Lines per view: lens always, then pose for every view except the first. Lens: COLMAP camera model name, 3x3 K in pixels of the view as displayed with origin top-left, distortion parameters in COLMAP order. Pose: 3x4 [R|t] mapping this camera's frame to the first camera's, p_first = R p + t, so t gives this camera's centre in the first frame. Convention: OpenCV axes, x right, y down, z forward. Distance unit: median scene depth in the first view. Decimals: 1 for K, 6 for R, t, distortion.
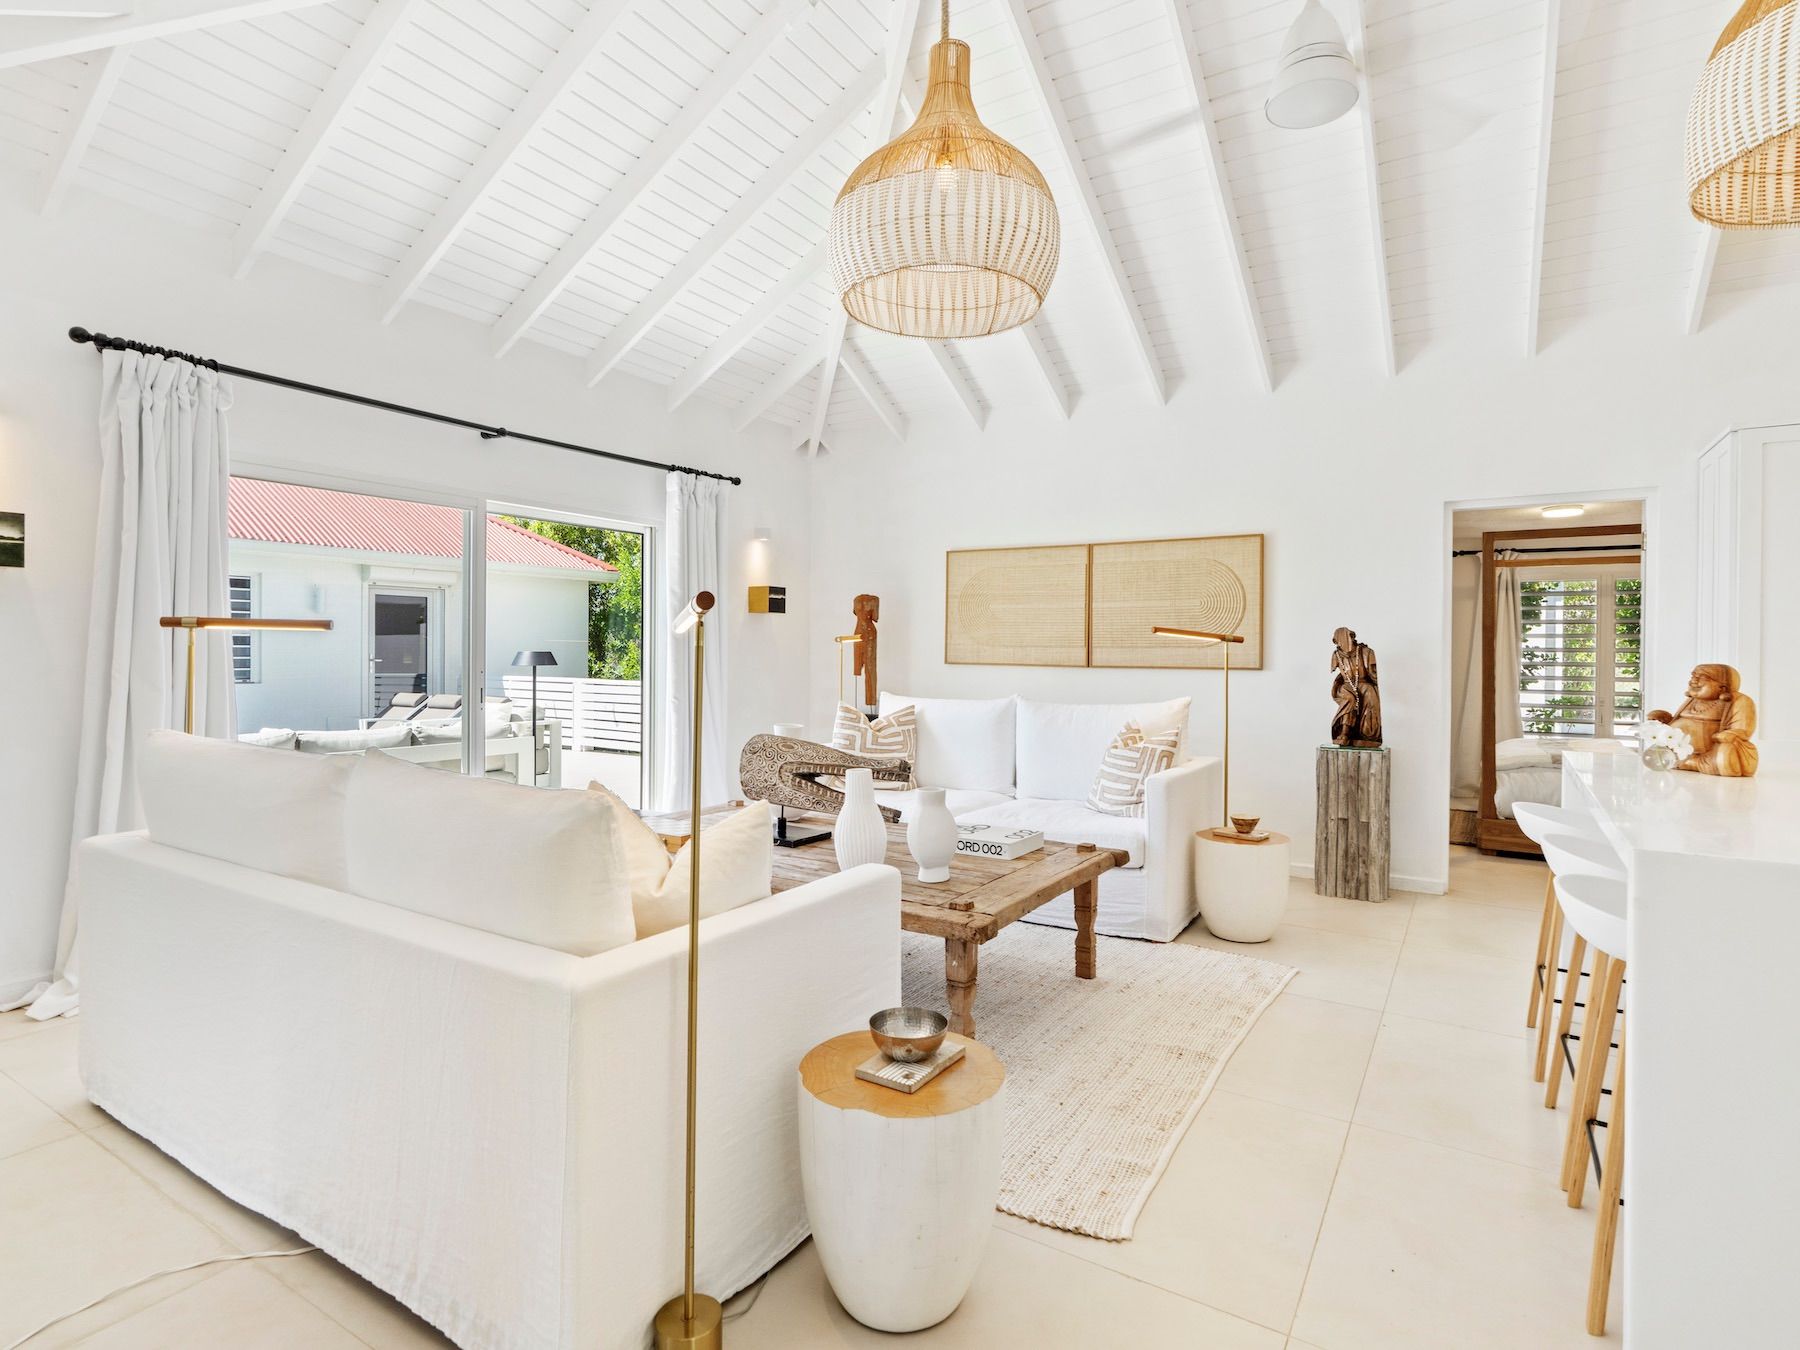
lens RADIAL K [[935.7, 0, 905.5], [0, 935.7, 654.2], [0, 0, 1]] dist [-0.006624, 0.000261]
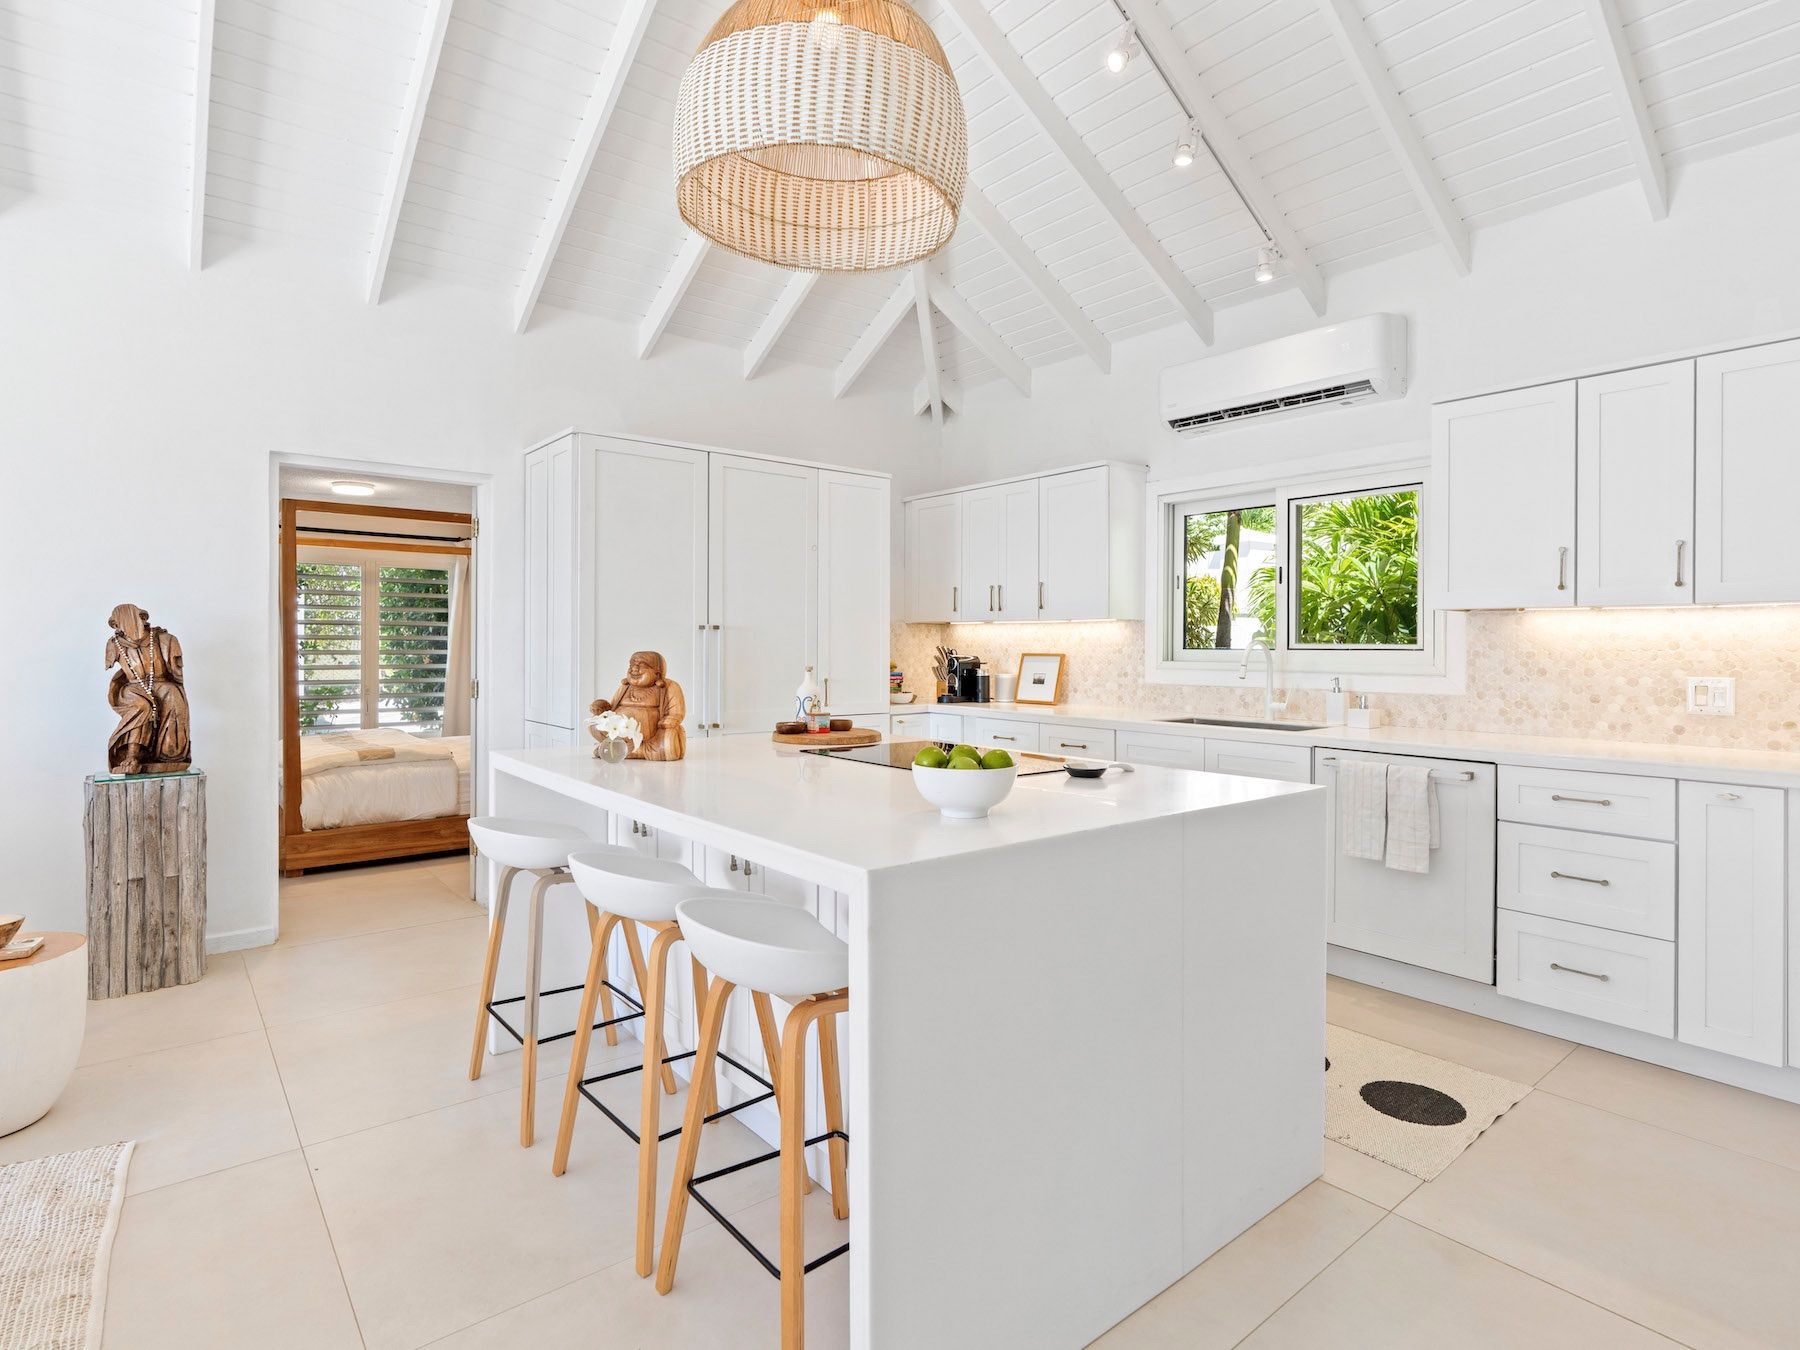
lens RADIAL K [[934.4, 0, 911.9], [0, 934.4, 651.1], [0, 0, 1]] dist [-0.002163, 0.001312]
pose [[0.318568, -0.011863, 0.947826, -0.004732], [0.002266, 0.999928, 0.011754, -0.000654], [-0.947897, -0.001596, 0.318572, 0.224801]]
